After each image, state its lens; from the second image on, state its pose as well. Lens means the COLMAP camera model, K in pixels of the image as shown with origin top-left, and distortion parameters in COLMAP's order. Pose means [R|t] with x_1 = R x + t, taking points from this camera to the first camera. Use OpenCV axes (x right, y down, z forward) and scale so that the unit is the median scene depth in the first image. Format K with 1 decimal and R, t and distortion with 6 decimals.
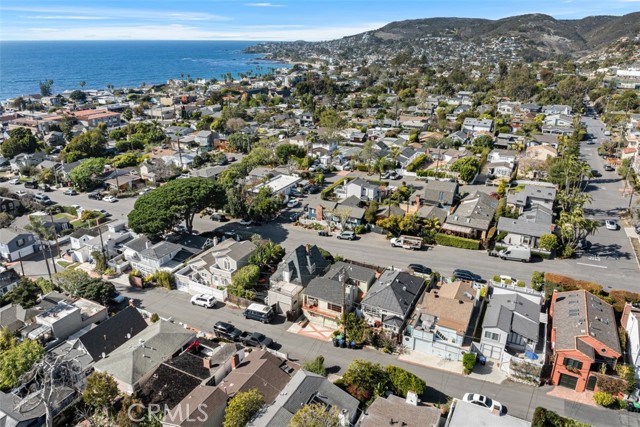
lens RADIAL K [[450.8, 0, 319.2], [0, 450.8, 196.1], [0, 0, 1]] dist [-0.033944, 0.002421]
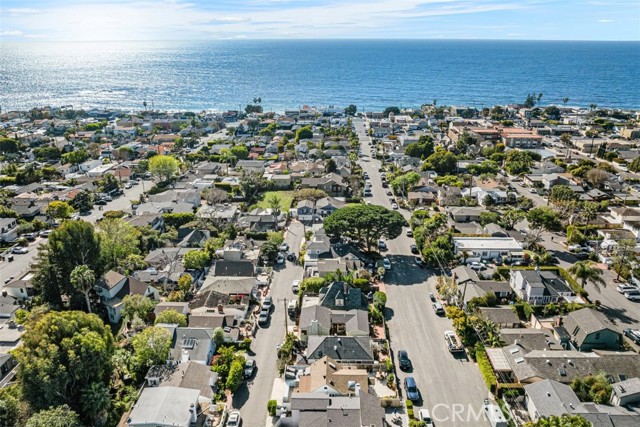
lens RADIAL K [[440.4, 0, 328.3], [0, 440.4, 212.2], [0, 0, 1]] dist [-0.038871, 0.002062]
pose [[0.444032, 0.323969, -0.835392, 0.622714], [-0.293387, 0.933518, 0.206080, -0.216700], [0.846617, 0.153588, 0.509560, 0.211684]]
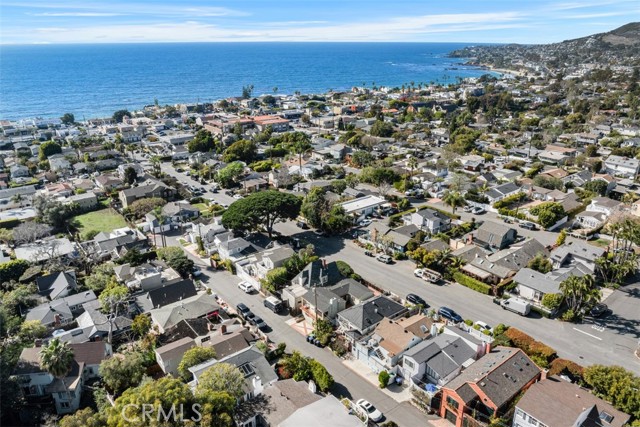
lens RADIAL K [[450.8, 0, 319.2], [0, 450.8, 196.1], [0, 0, 1]] dist [-0.033944, 0.002421]
pose [[0.909542, 0.129794, -0.394825, 0.296518], [-0.132353, 0.990983, 0.020878, -0.063003], [0.393975, 0.033267, 0.918519, -0.106535]]
